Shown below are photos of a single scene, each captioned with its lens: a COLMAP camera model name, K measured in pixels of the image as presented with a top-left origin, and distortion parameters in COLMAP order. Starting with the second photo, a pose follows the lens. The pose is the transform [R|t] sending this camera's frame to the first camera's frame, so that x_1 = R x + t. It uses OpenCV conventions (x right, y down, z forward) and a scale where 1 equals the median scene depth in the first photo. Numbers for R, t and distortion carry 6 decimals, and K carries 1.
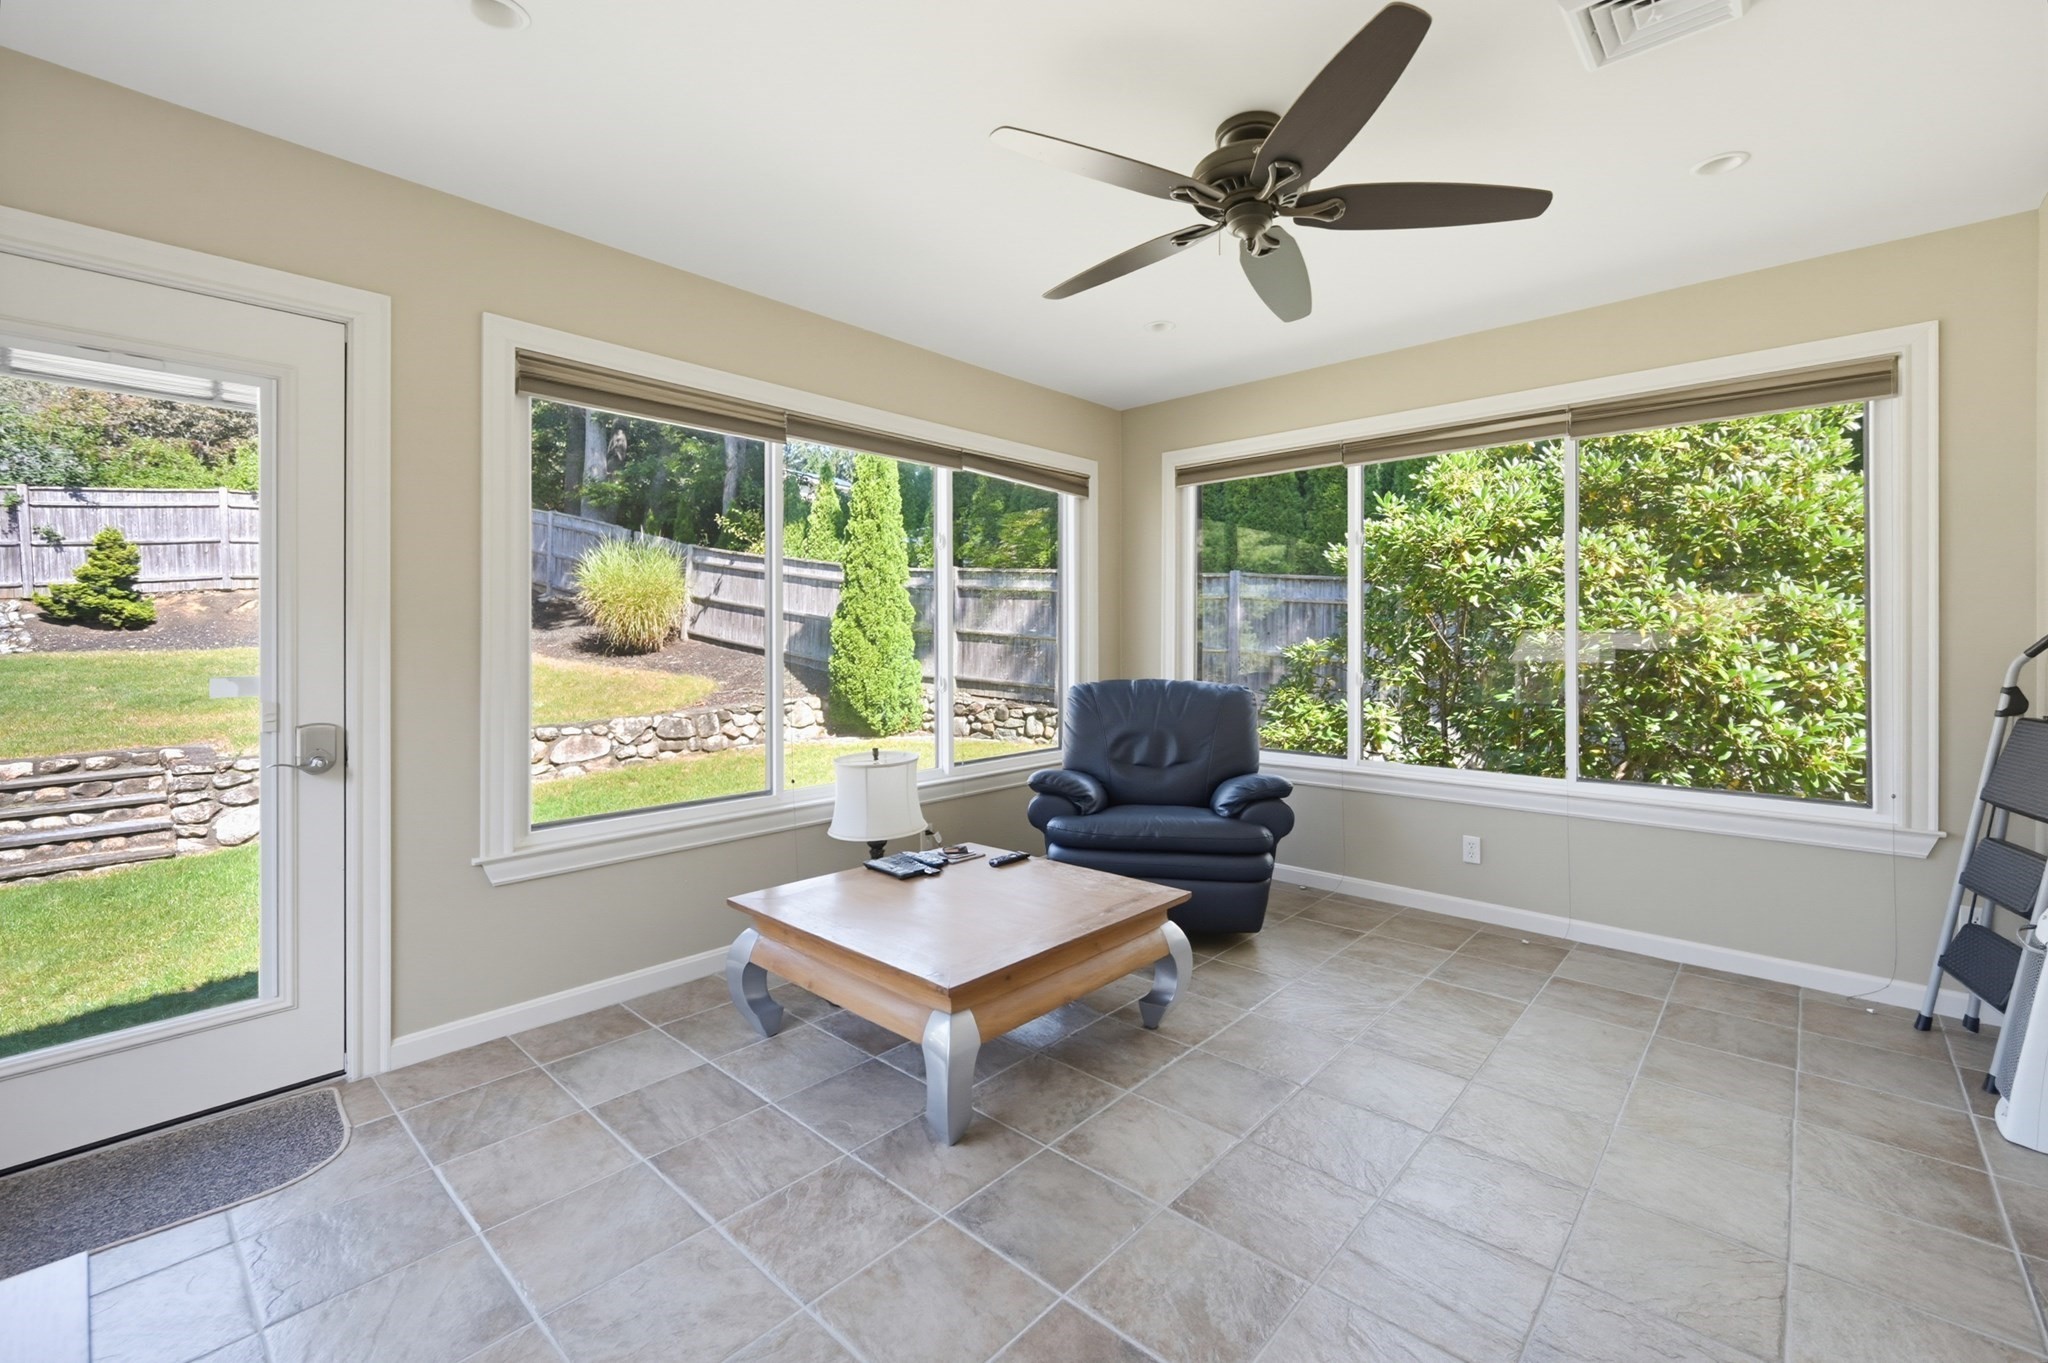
lens RADIAL K [[865.6, 0, 1056.7], [0, 865.6, 640.8], [0, 0, 1]] dist [-0.003957, -0.001063]
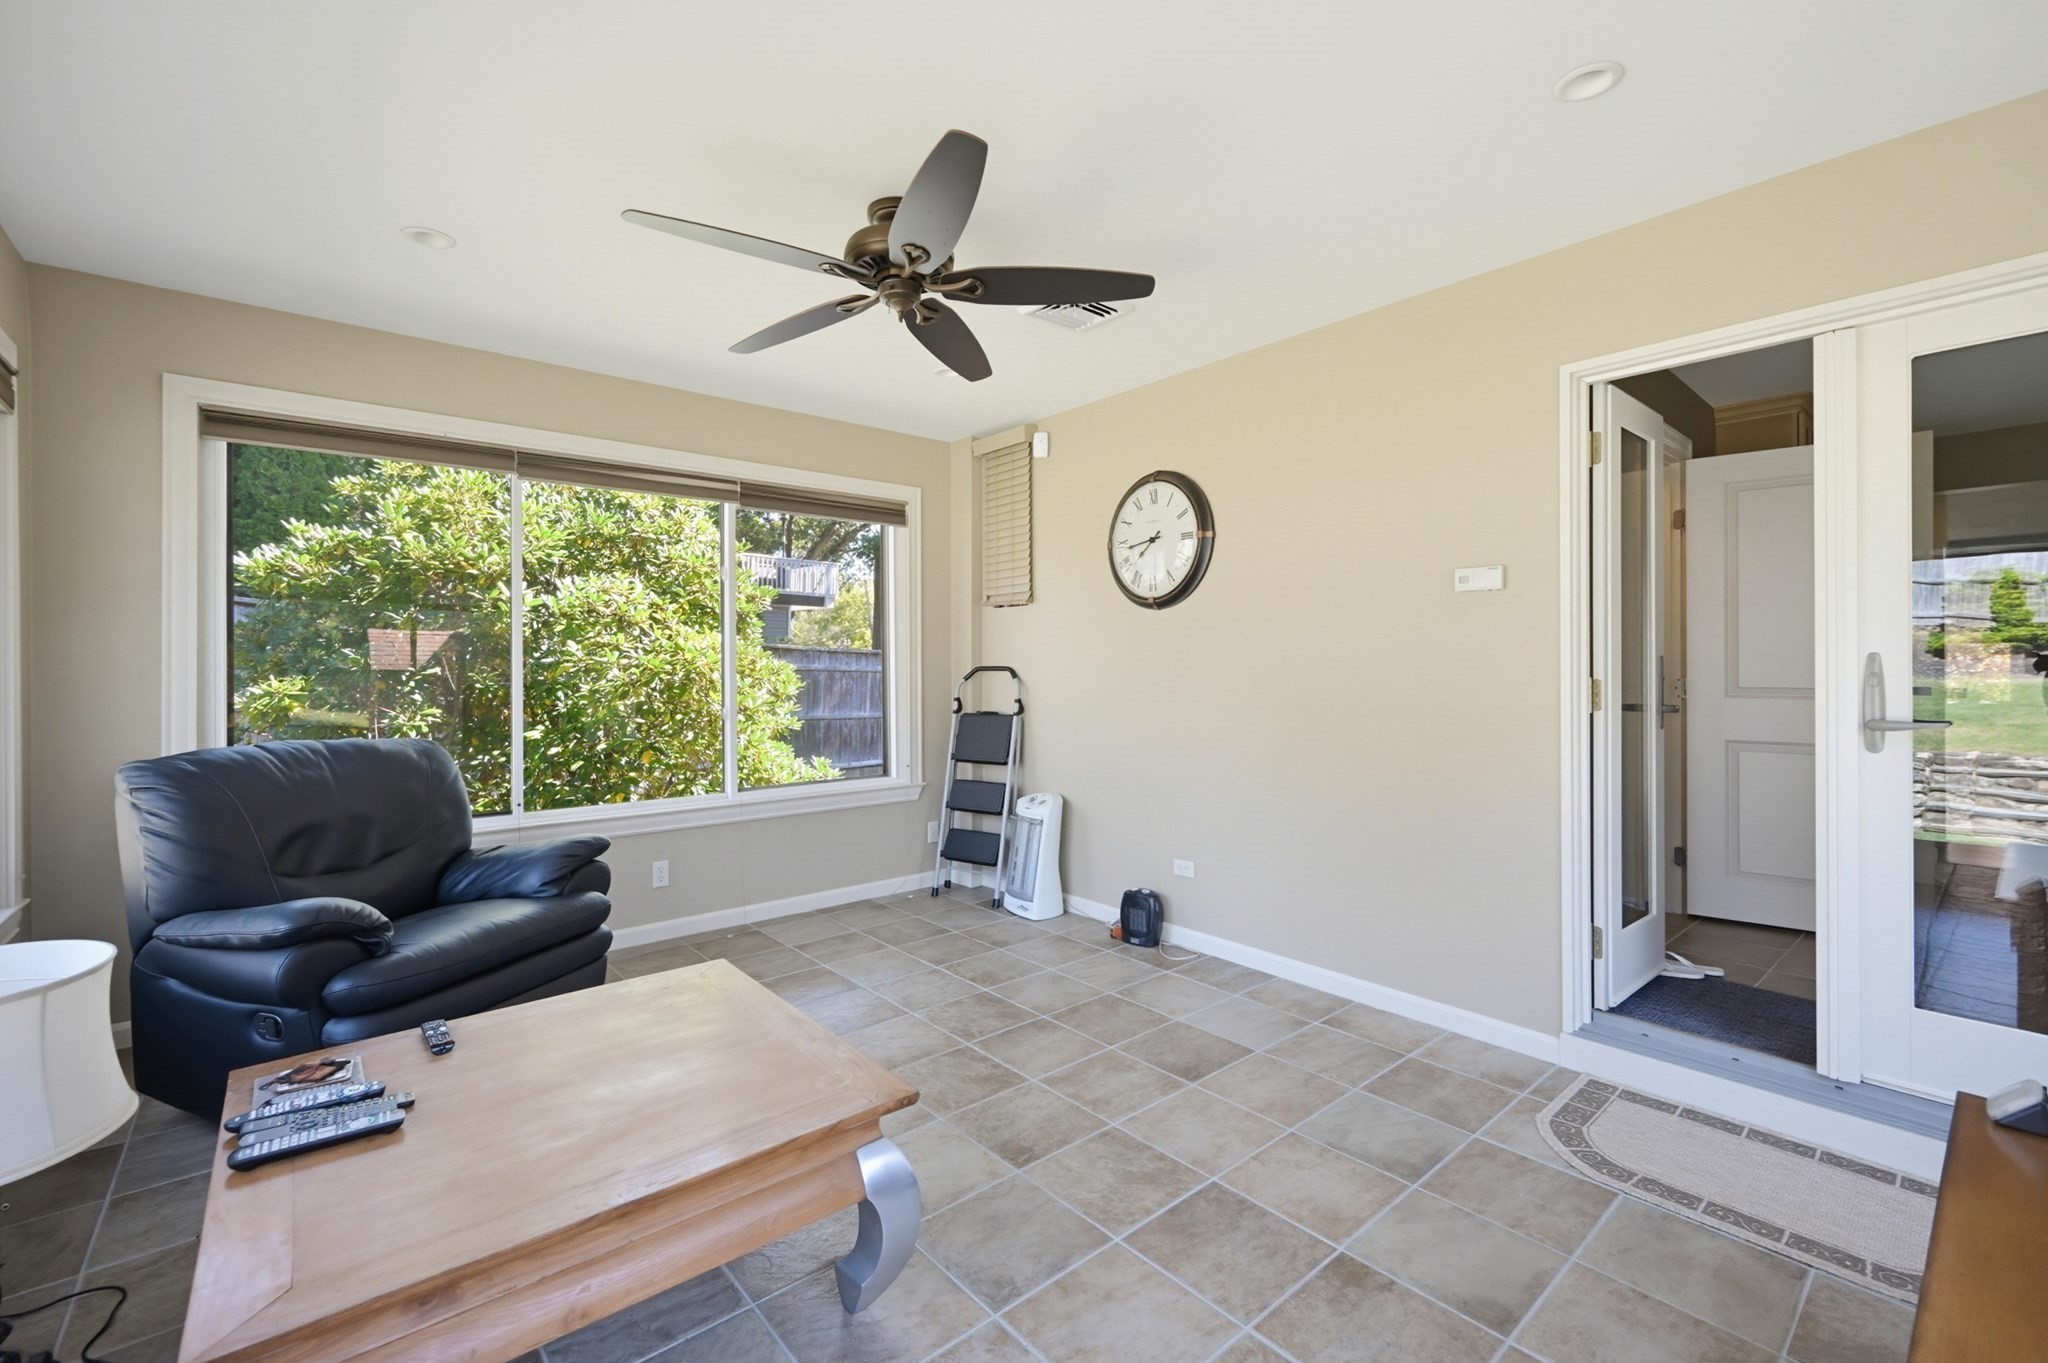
lens RADIAL K [[865.6, 0, 1020.7], [0, 865.6, 670.1], [0, 0, 1]] dist [-0.003957, -0.001063]
pose [[0.141397, -0.004359, 0.989943, -0.652871], [0.009855, 0.999947, 0.002995, -0.008486], [-0.989904, 0.009332, 0.141433, 0.537160]]
